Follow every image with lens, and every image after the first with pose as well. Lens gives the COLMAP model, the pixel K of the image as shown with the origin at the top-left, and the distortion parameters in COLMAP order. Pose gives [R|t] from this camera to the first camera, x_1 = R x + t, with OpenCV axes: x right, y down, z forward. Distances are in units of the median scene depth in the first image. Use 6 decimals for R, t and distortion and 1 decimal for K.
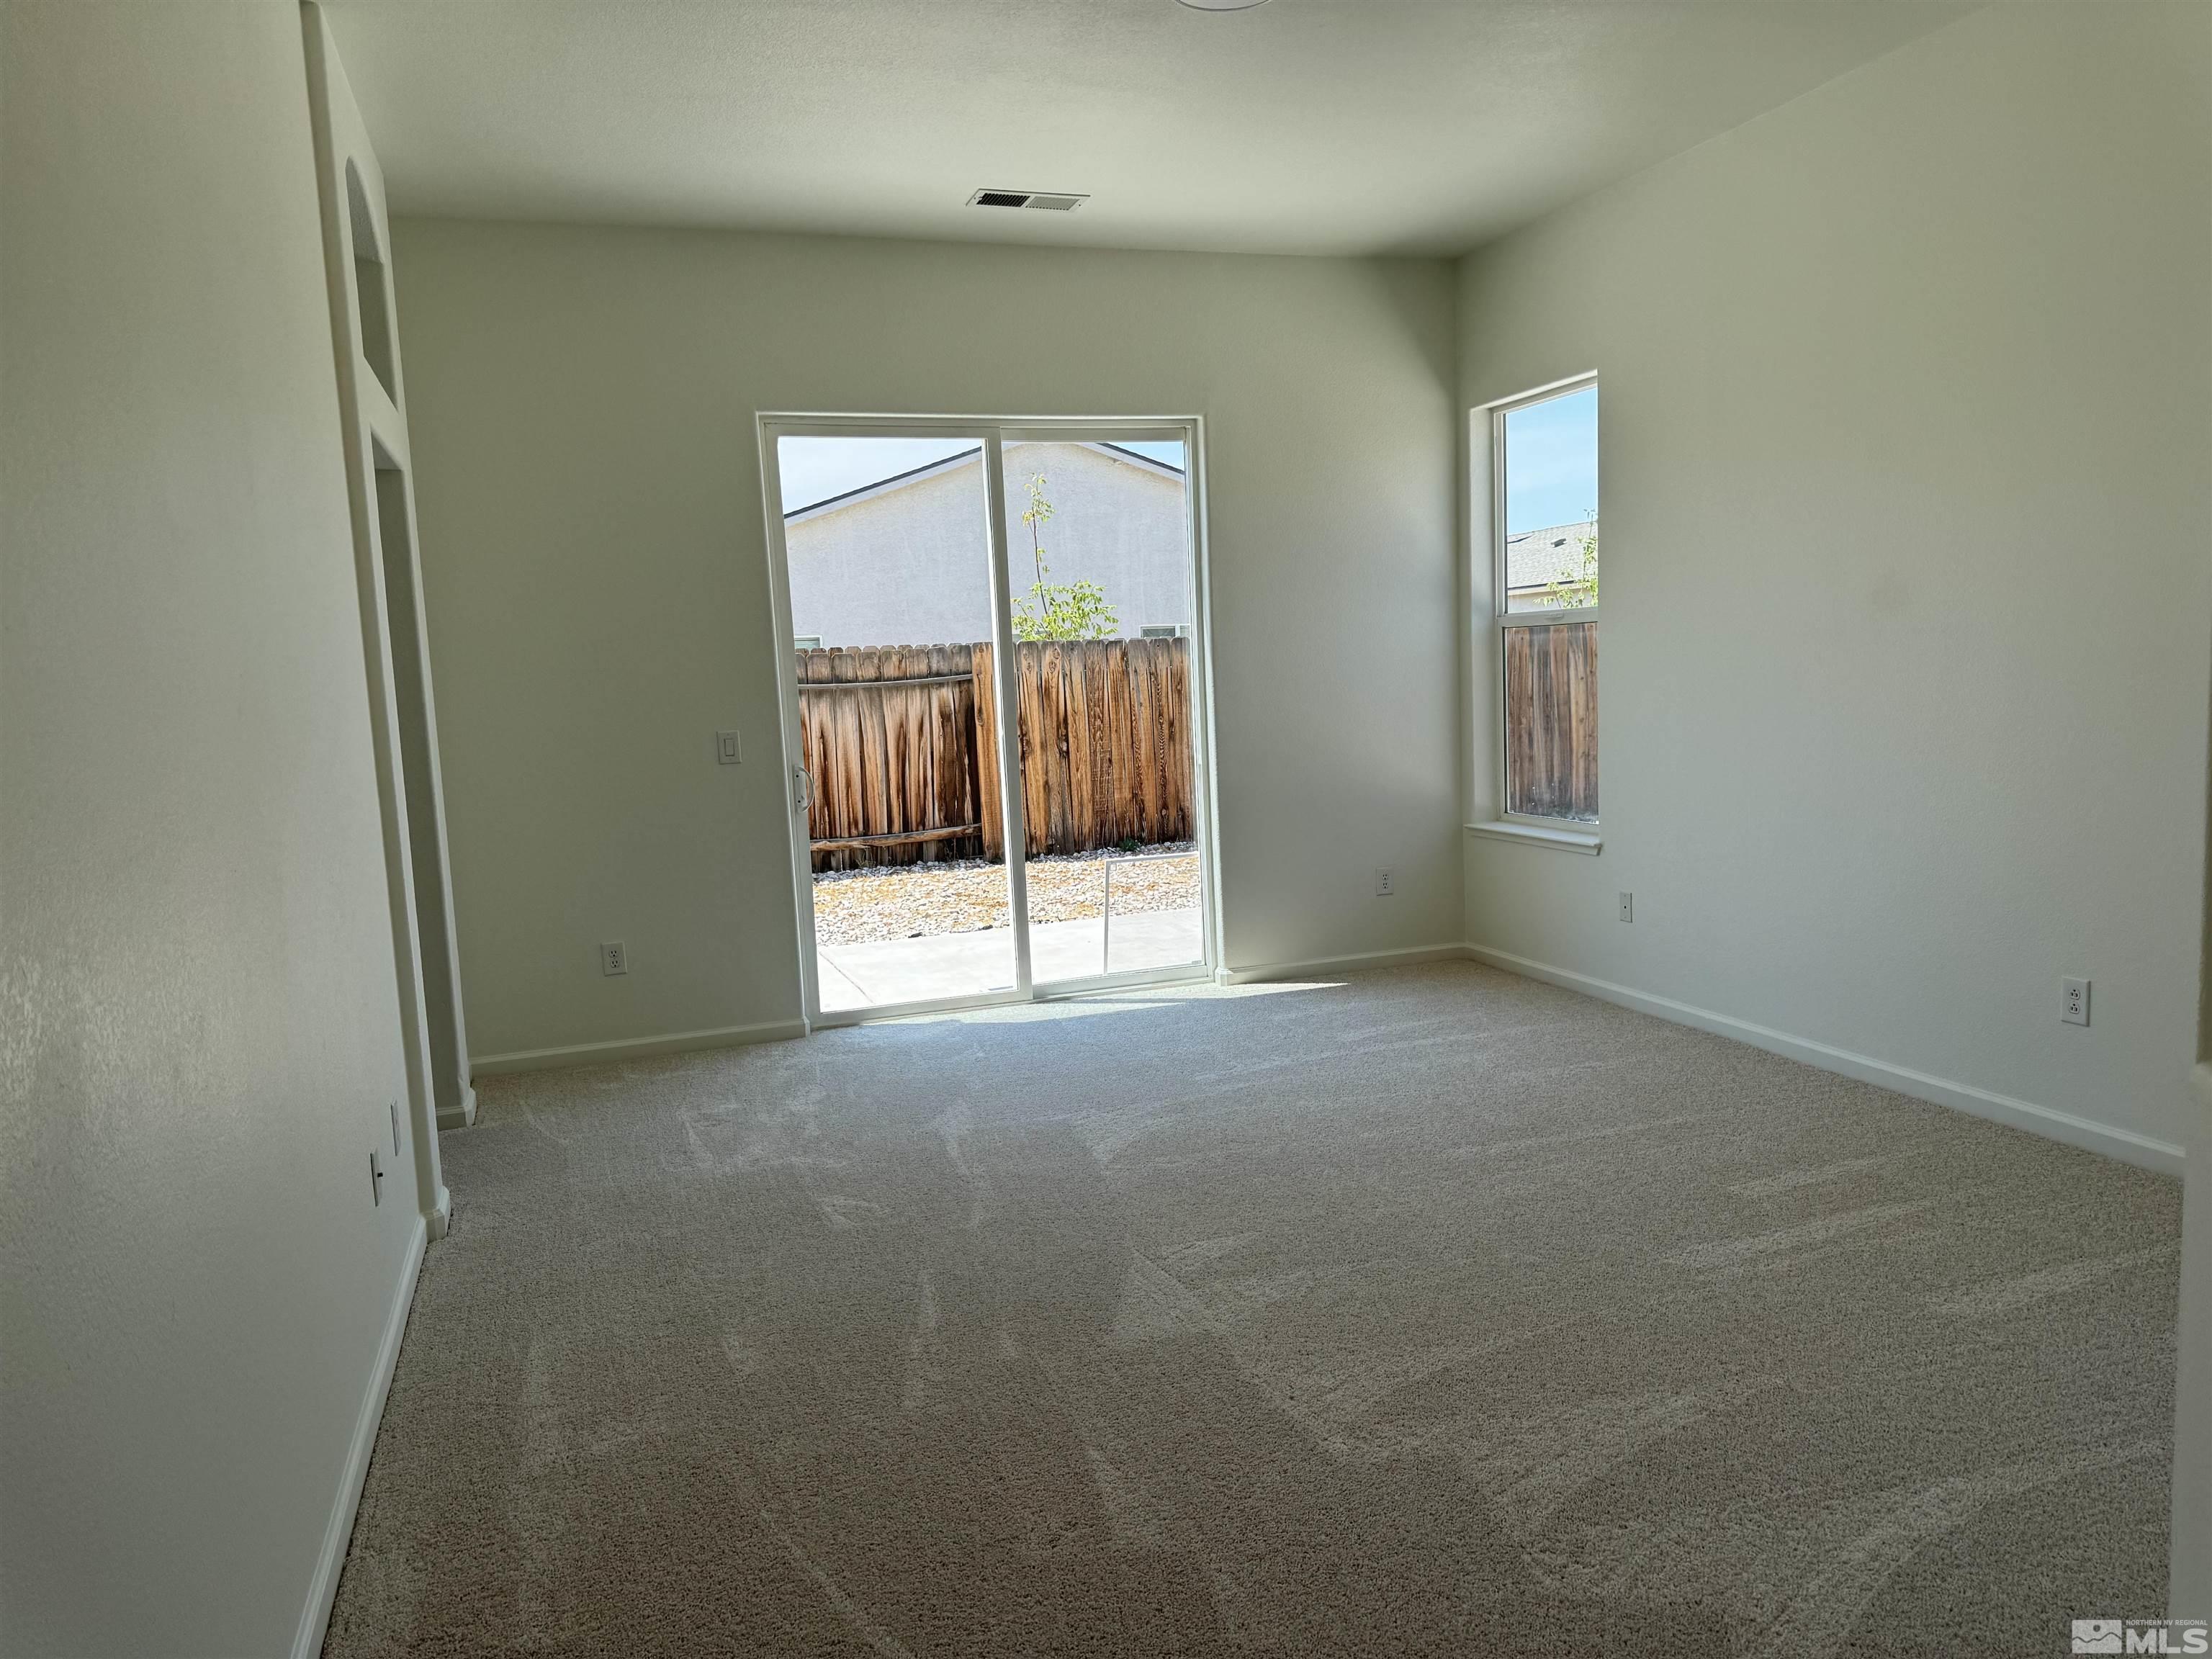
lens RADIAL K [[1551.8, 0, 1107.0], [0, 1551.8, 843.6], [0, 0, 1]] dist [0.049870, -0.066291]
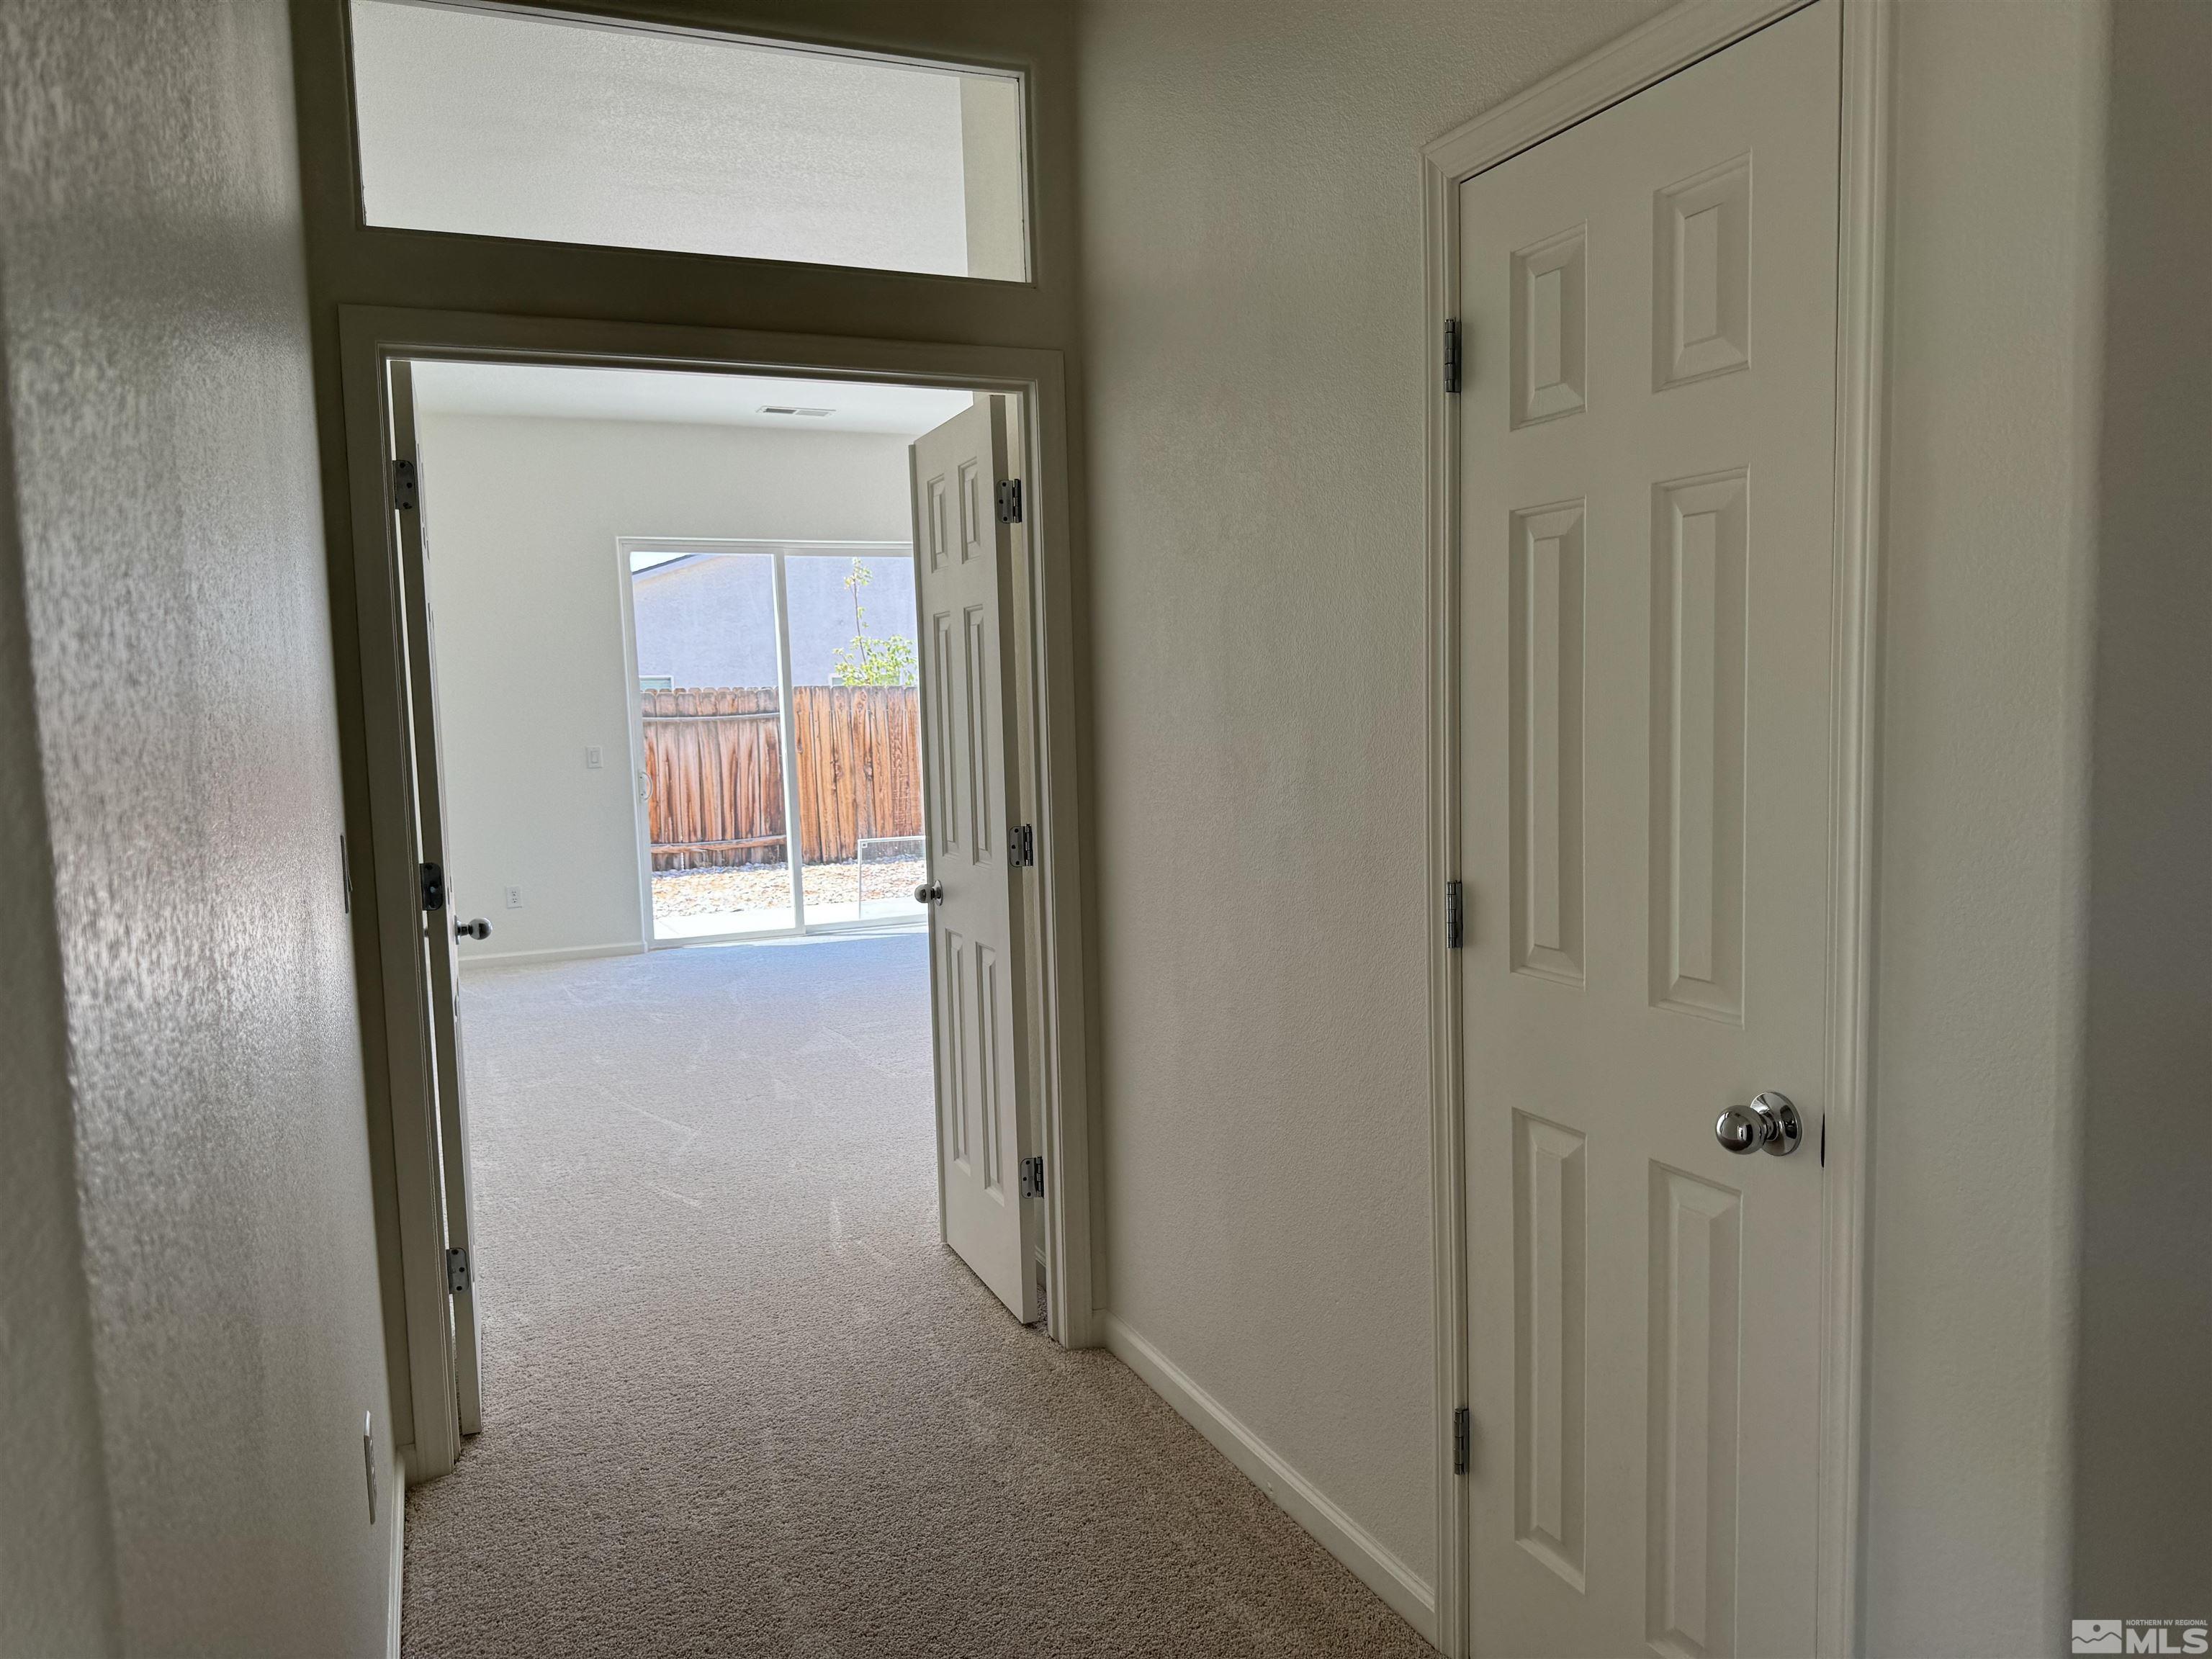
lens RADIAL K [[1636.7, 0, 1053.5], [0, 1636.7, 834.6], [0, 0, 1]] dist [0.292441, -0.487226]
pose [[0.999629, 0.008688, 0.025818, 0.087170], [-0.007836, 0.999427, -0.032927, 0.030275], [-0.026090, 0.032713, 0.999124, -0.313668]]
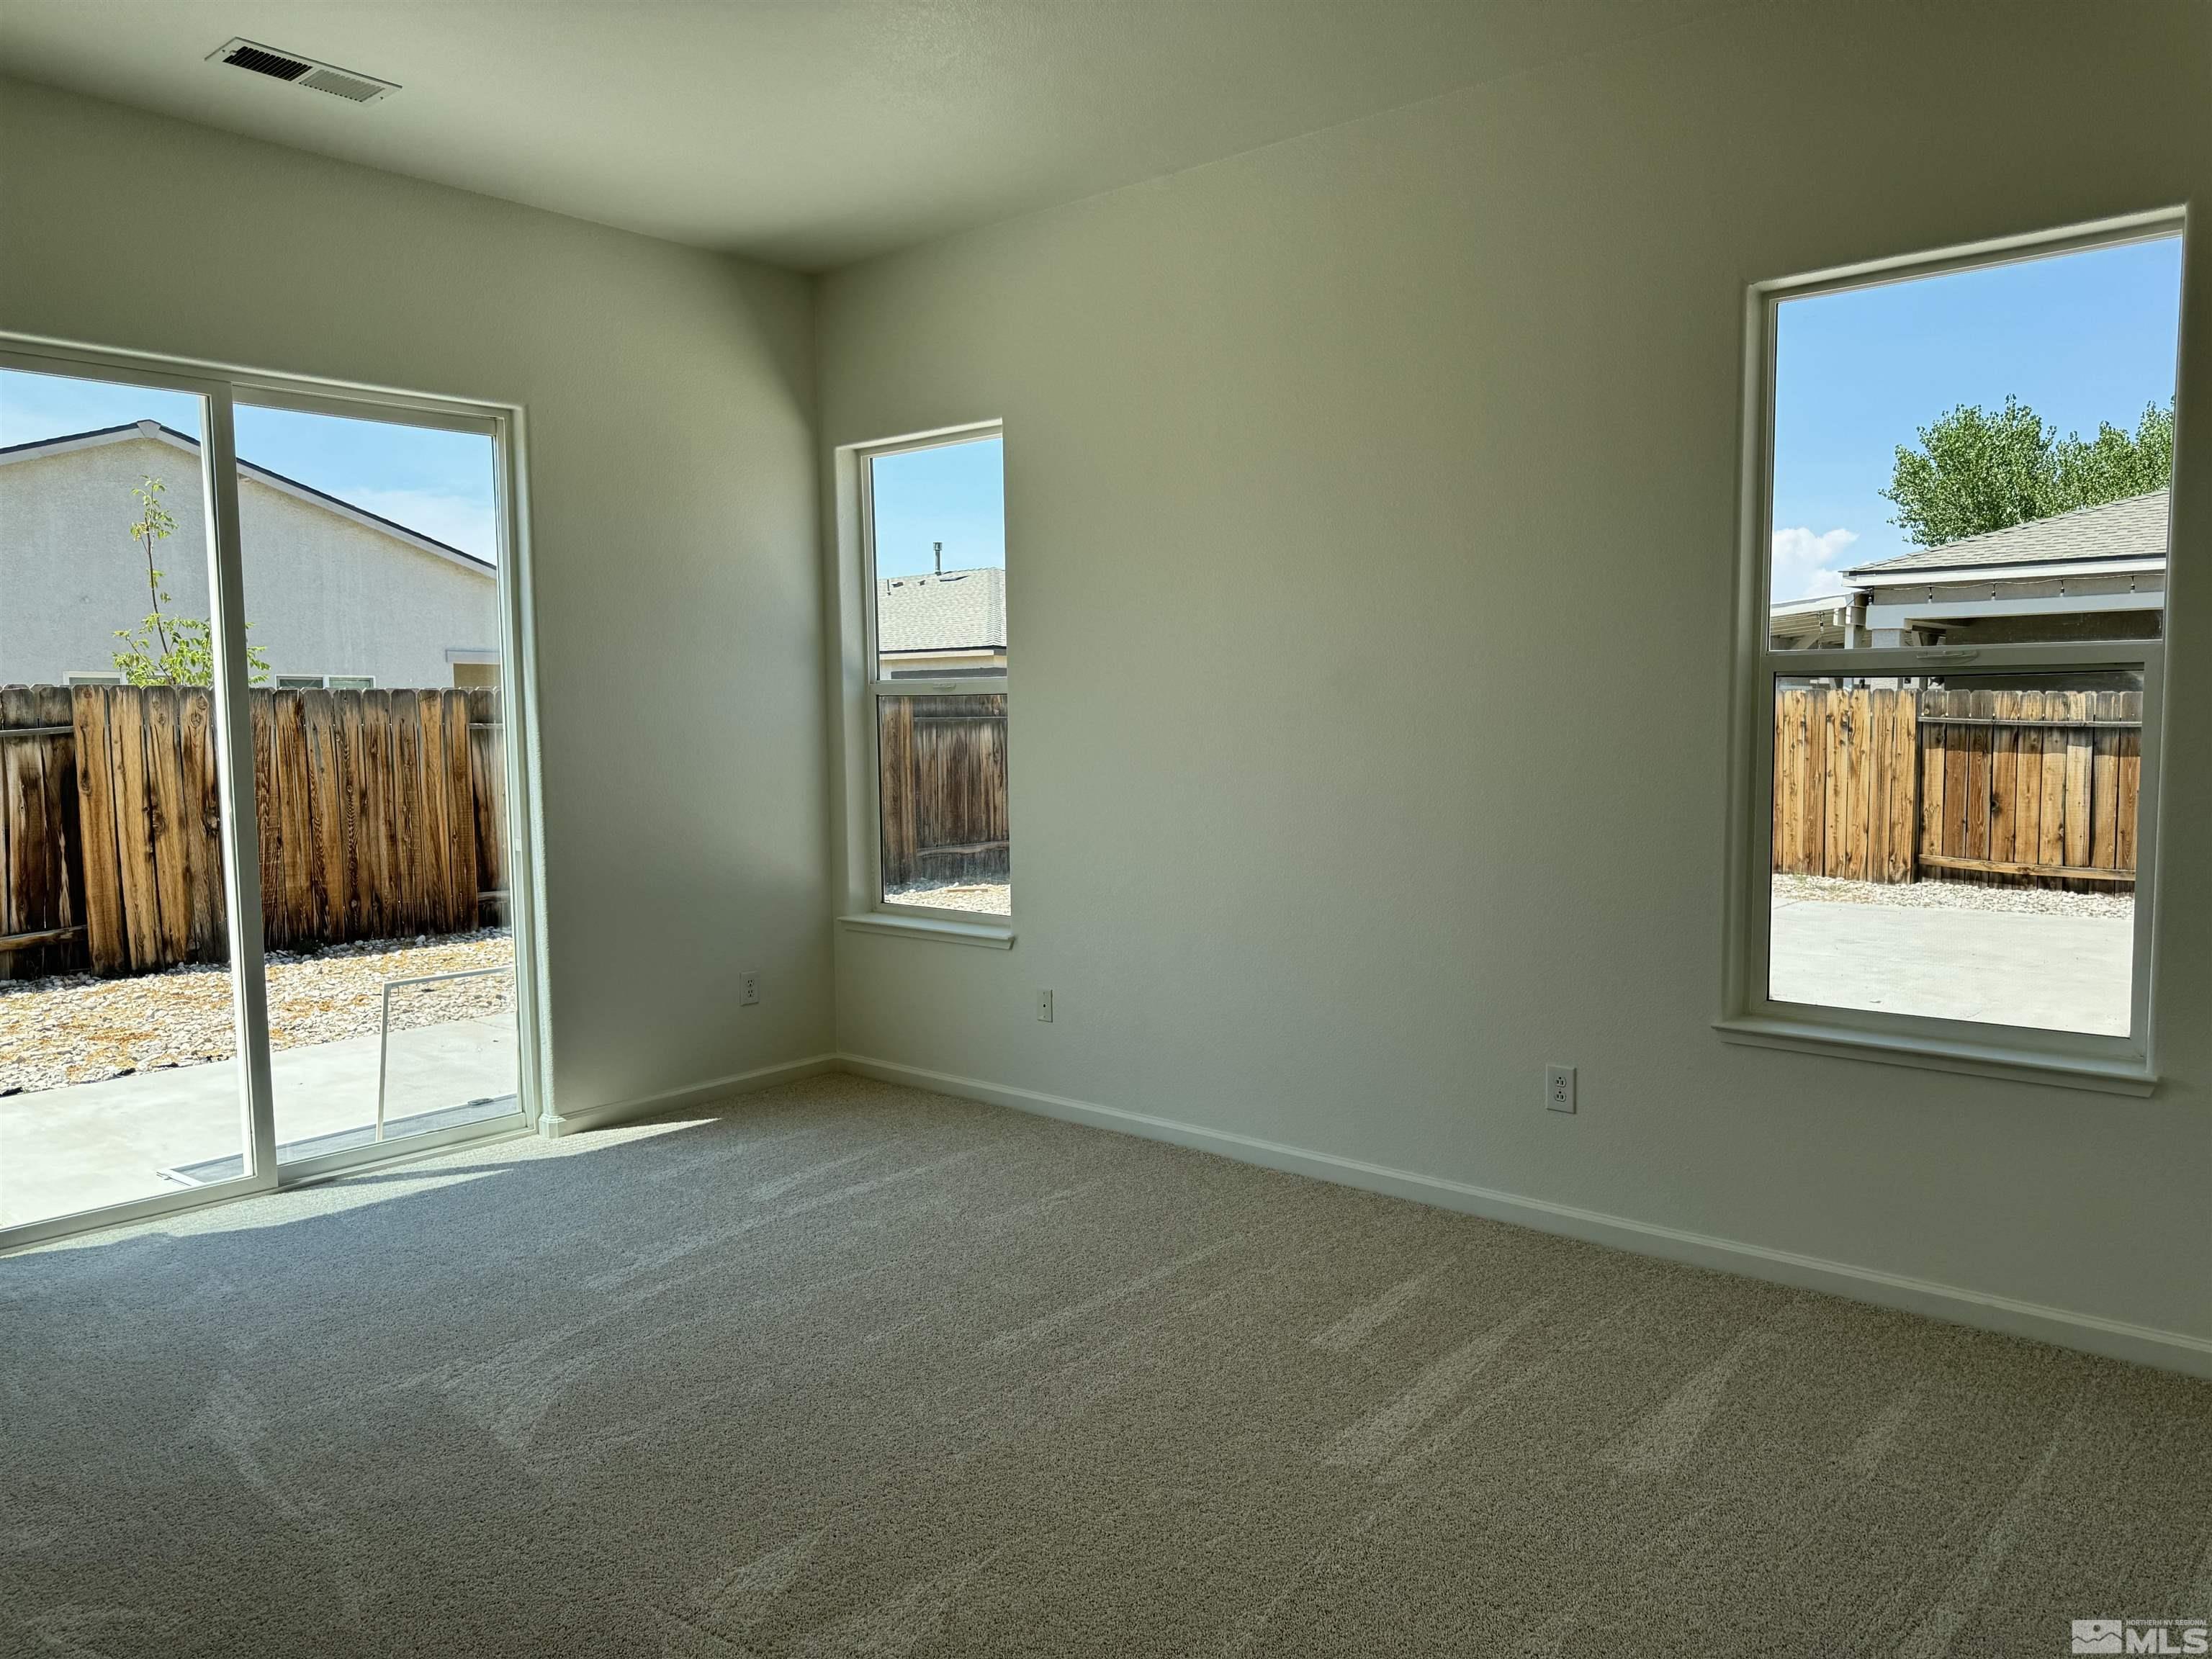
lens RADIAL K [[1547.2, 0, 1106.0], [0, 1547.2, 829.5], [0, 0, 1]] dist [0.093166, -0.116032]
pose [[0.858715, -0.001494, 0.512452, -0.048894], [0.029692, 0.998461, -0.046842, -0.009176], [-0.511593, 0.055440, 0.857437, 0.097772]]
